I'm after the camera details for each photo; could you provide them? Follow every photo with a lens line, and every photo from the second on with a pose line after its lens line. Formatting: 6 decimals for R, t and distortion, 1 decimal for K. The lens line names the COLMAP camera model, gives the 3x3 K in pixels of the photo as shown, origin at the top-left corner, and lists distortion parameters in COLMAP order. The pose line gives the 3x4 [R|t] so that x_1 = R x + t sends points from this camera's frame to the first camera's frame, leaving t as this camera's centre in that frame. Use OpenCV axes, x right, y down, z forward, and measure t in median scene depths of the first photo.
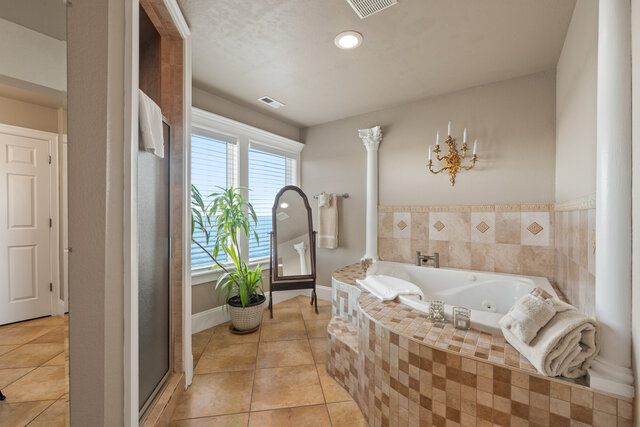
lens RADIAL K [[291.1, 0, 320.0], [0, 291.1, 213.5], [0, 0, 1]] dist [0.000019, -0.000002]
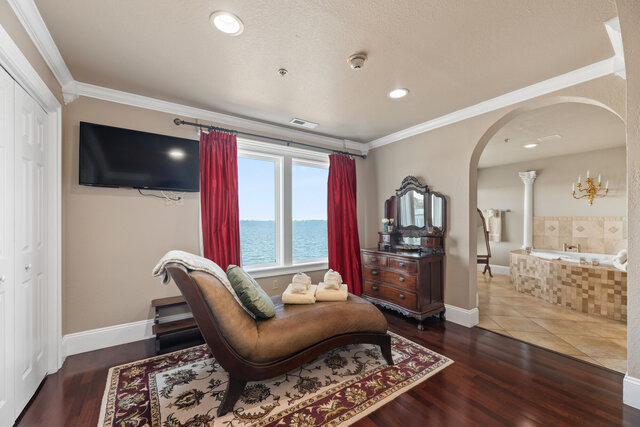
lens RADIAL K [[258.8, 0, 321.2], [0, 258.8, 217.4], [0, 0, 1]] dist [-0.000418, -0.000222]
pose [[0.929136, -0.001861, -0.369734, -0.492752], [0.000374, 0.999992, -0.004093, -0.021093], [0.369738, 0.003665, 0.929129, -1.082135]]
